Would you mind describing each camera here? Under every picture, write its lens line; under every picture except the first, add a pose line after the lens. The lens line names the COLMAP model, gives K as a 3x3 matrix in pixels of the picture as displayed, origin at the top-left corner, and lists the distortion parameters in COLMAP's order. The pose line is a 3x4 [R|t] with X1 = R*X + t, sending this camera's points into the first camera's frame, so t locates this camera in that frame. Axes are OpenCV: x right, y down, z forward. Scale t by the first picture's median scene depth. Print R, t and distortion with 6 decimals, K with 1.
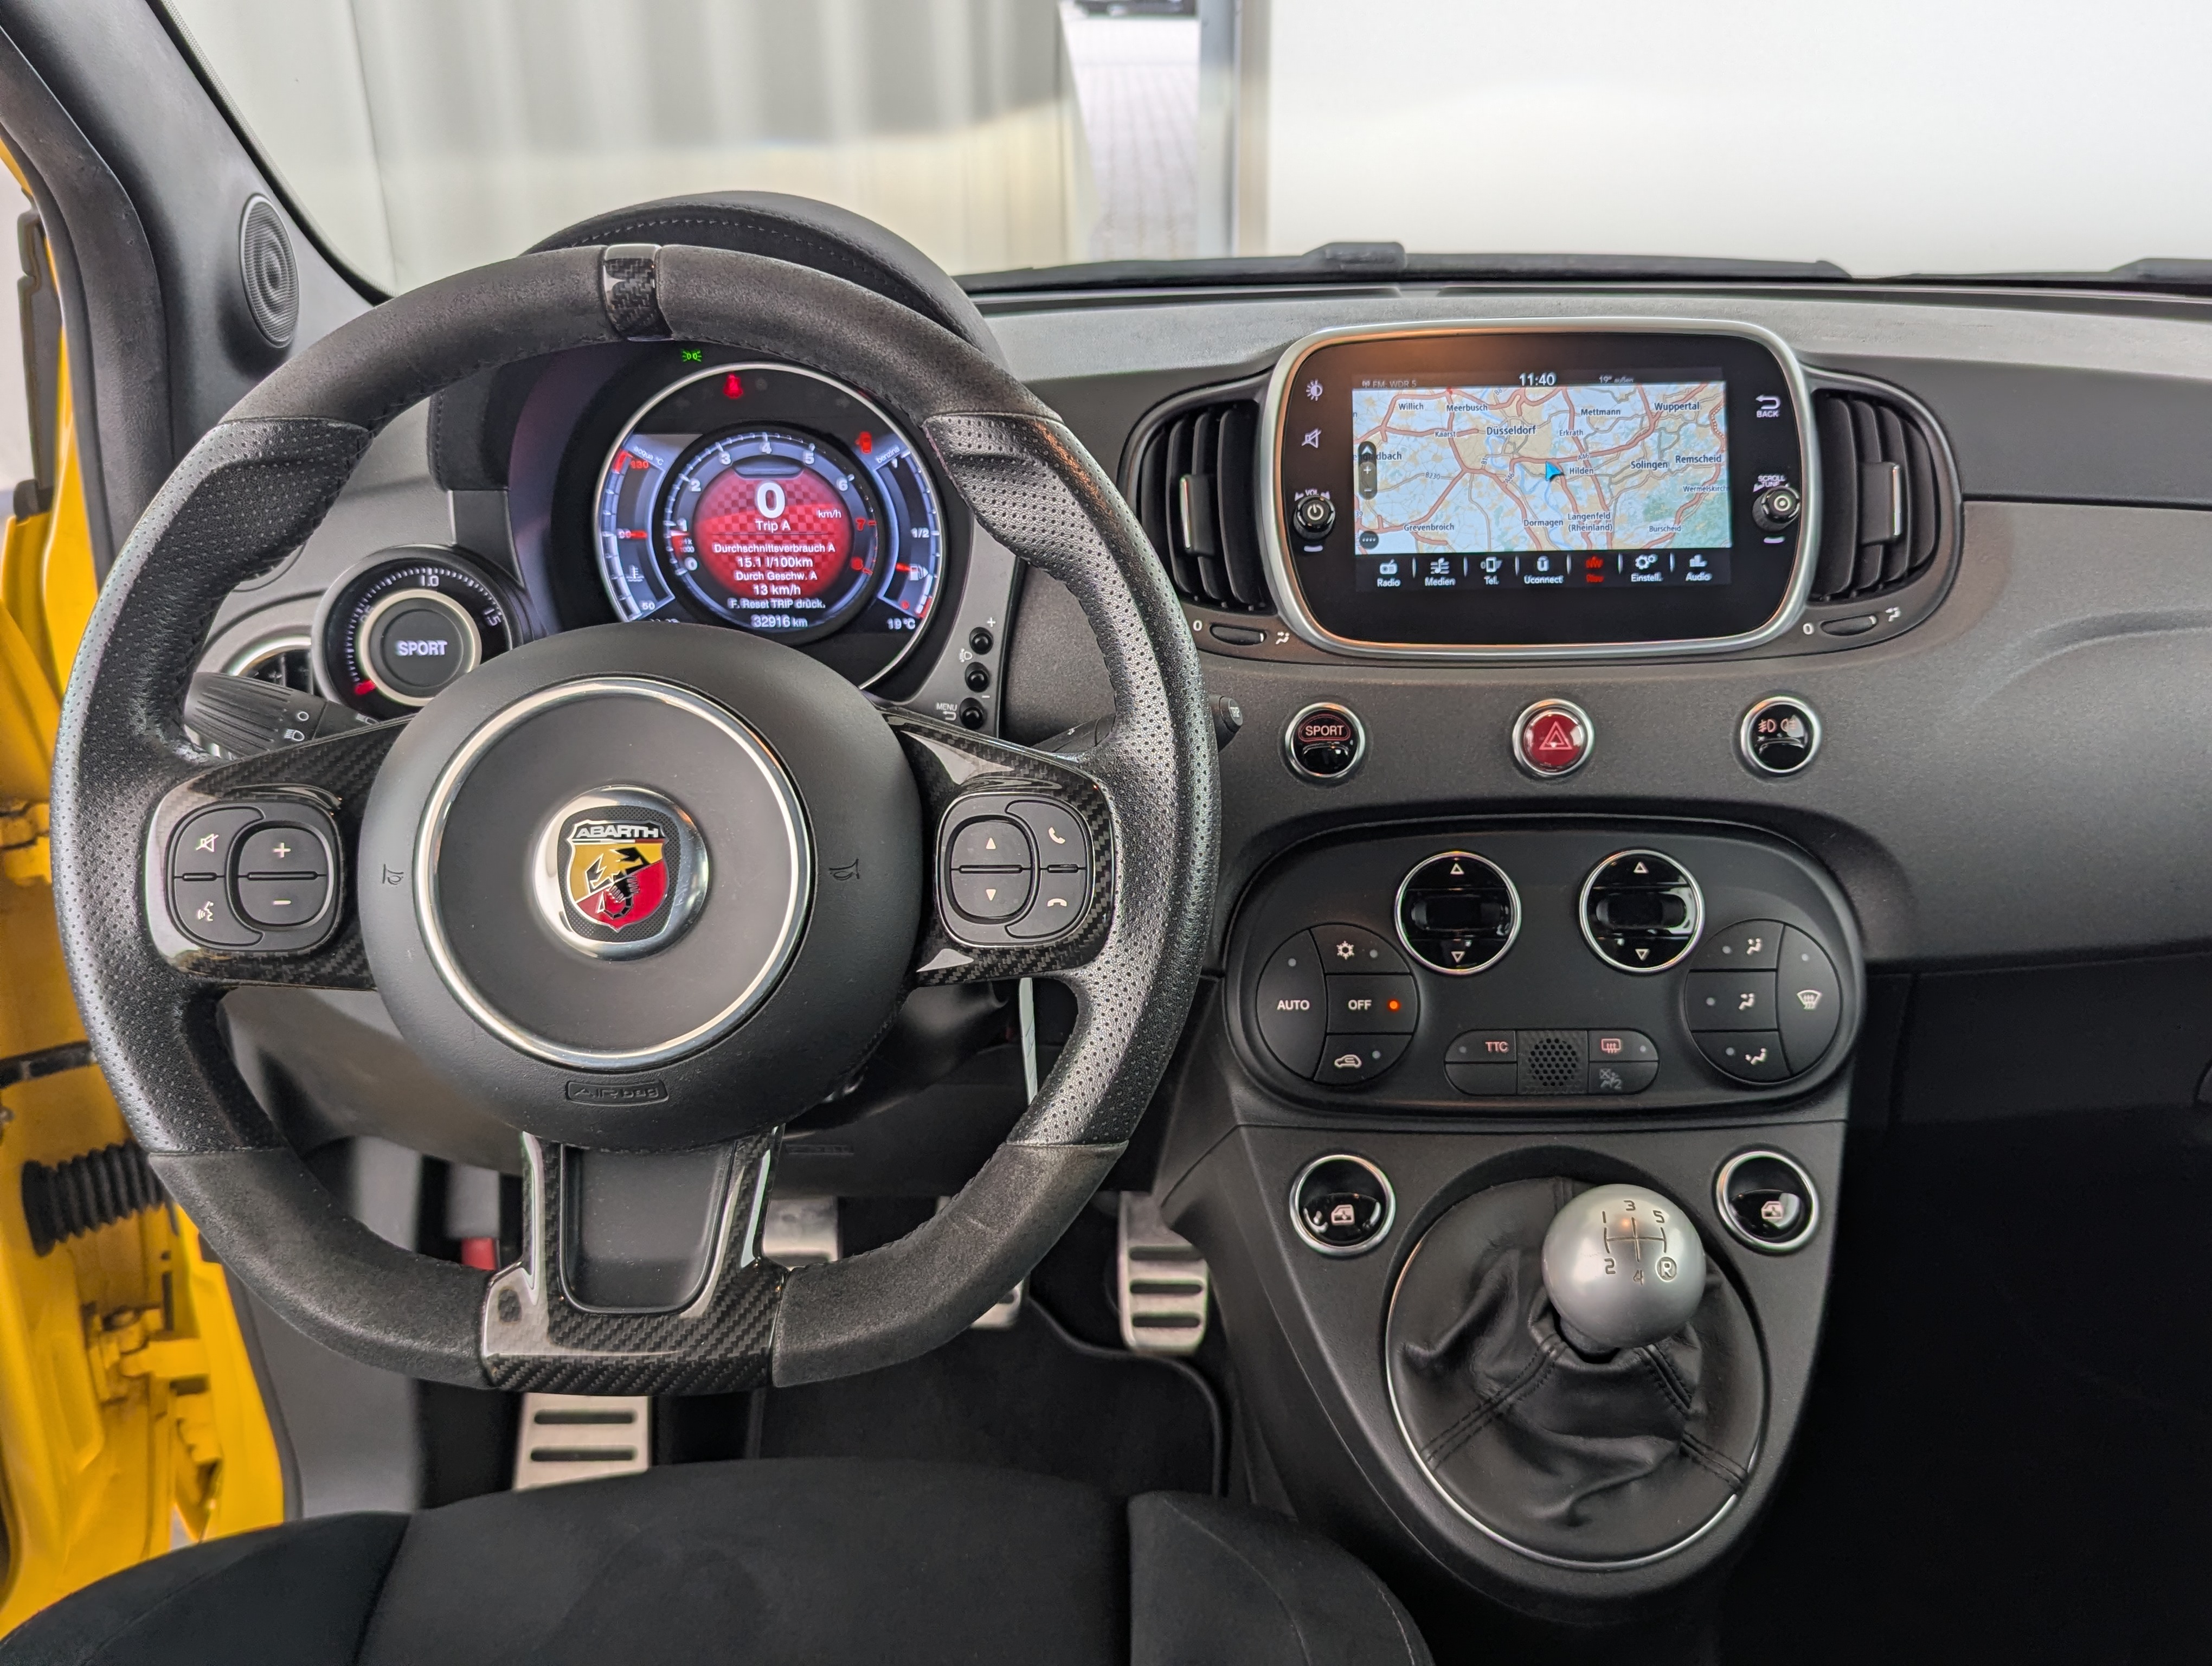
lens RADIAL K [[2004.8, 0, 1122.3], [0, 2004.8, 811.1], [0, 0, 1]] dist [0.050895, -0.052782]
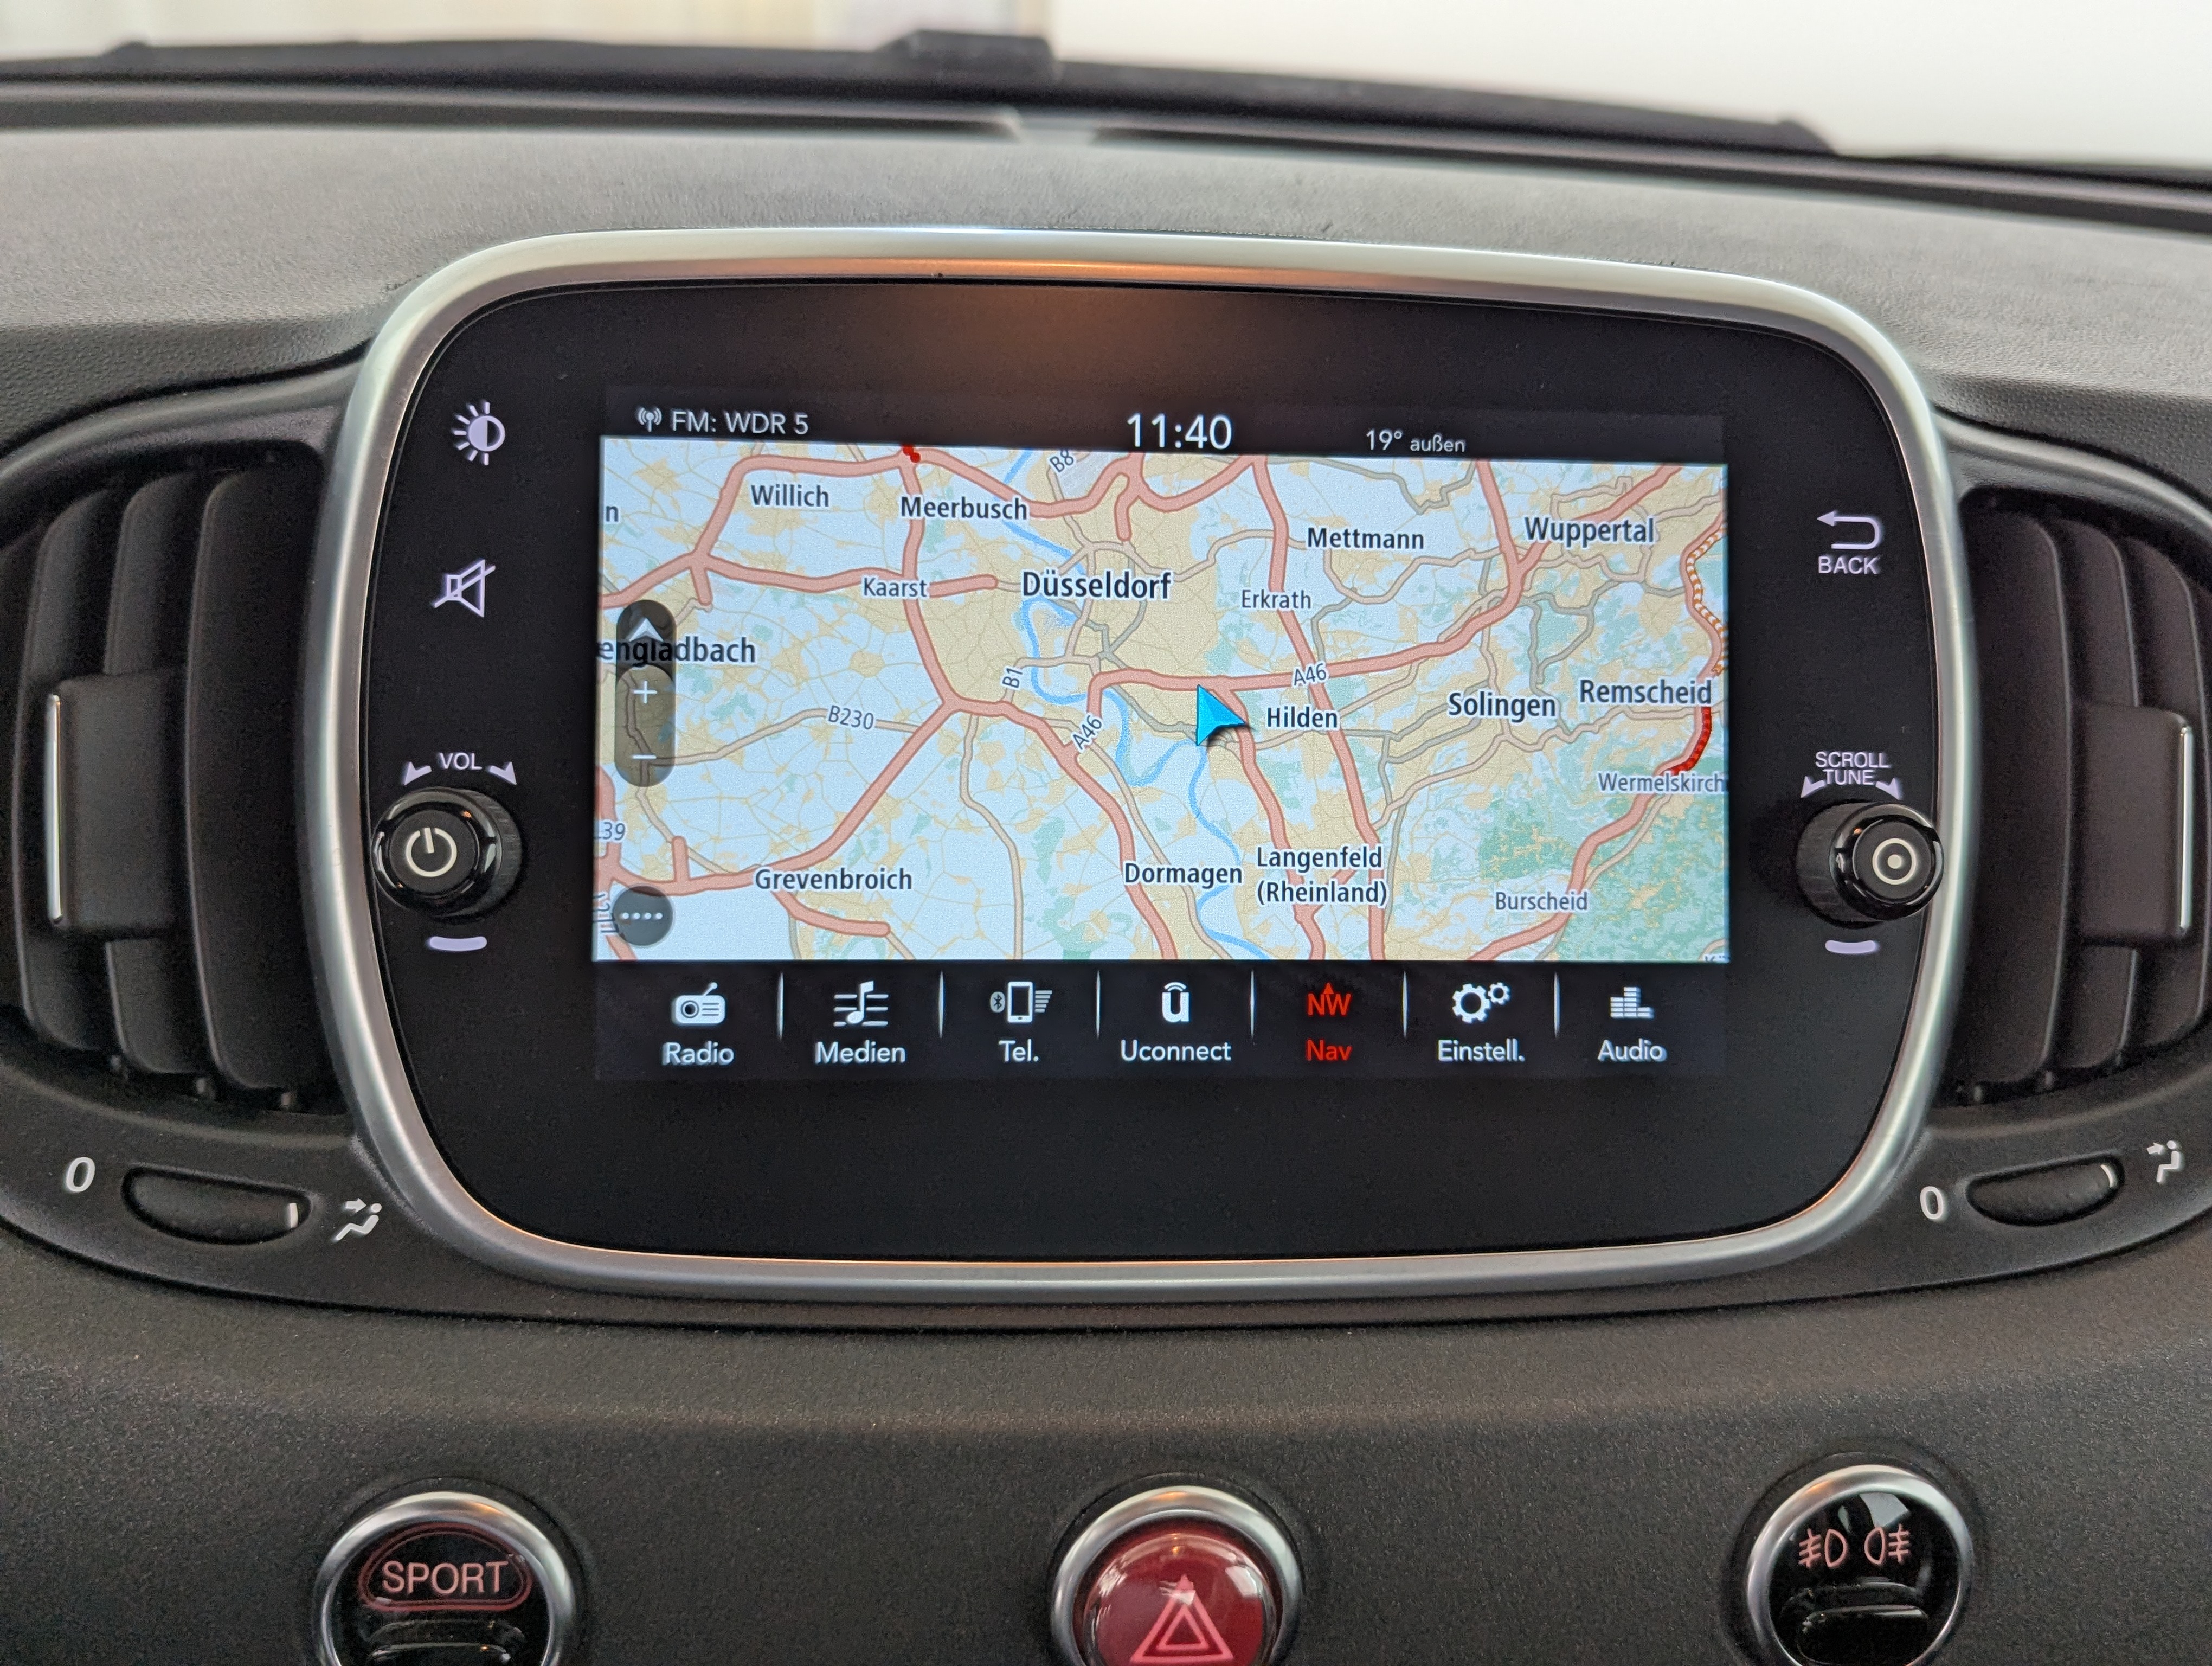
lens RADIAL K [[2004.8, 0, 1138.1], [0, 2004.8, 801.8], [0, 0, 1]] dist [0.050895, -0.052782]
pose [[0.994038, 0.022452, 0.106695, 0.166824], [-0.030403, 0.996833, 0.073484, -0.179085], [-0.104707, -0.076290, 0.991573, 0.675580]]
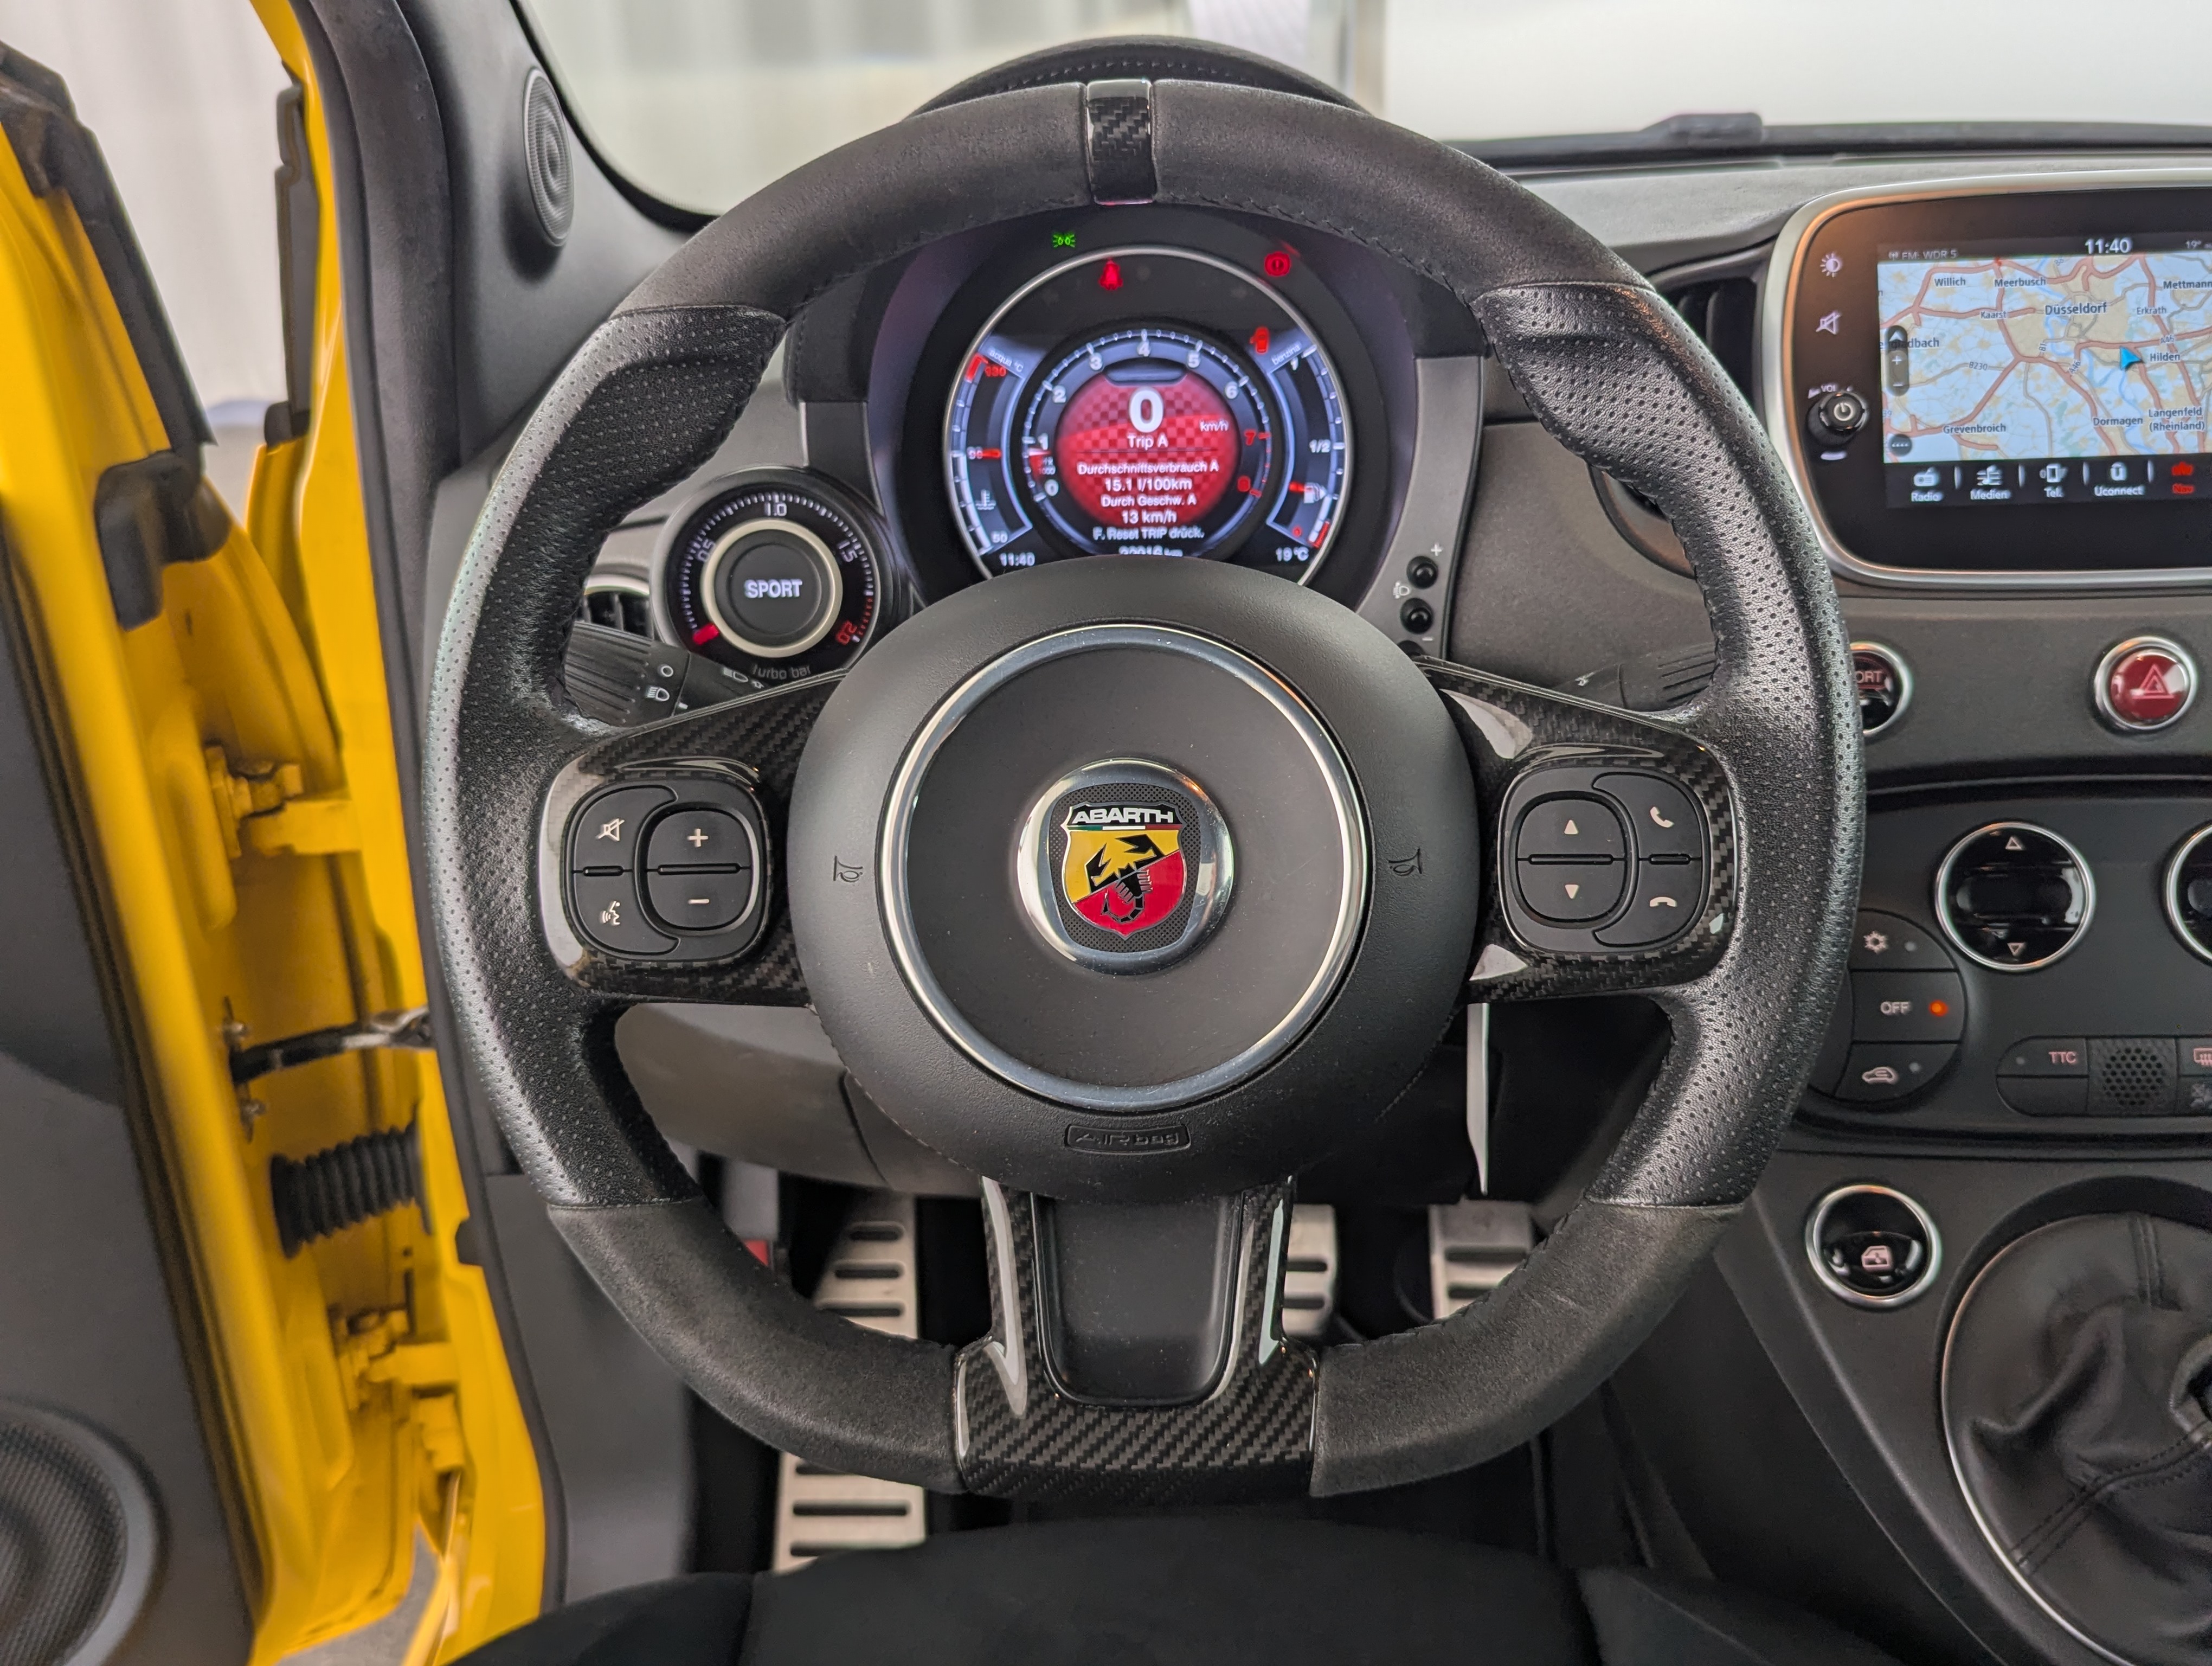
lens RADIAL K [[2004.8, 0, 1102.5], [0, 2004.8, 813.1], [0, 0, 1]] dist [0.050895, -0.052782]
pose [[0.999074, -0.004103, -0.042837, -0.170223], [0.005550, 0.999416, 0.033726, -0.013611], [0.042673, -0.033932, 0.998513, 0.150487]]
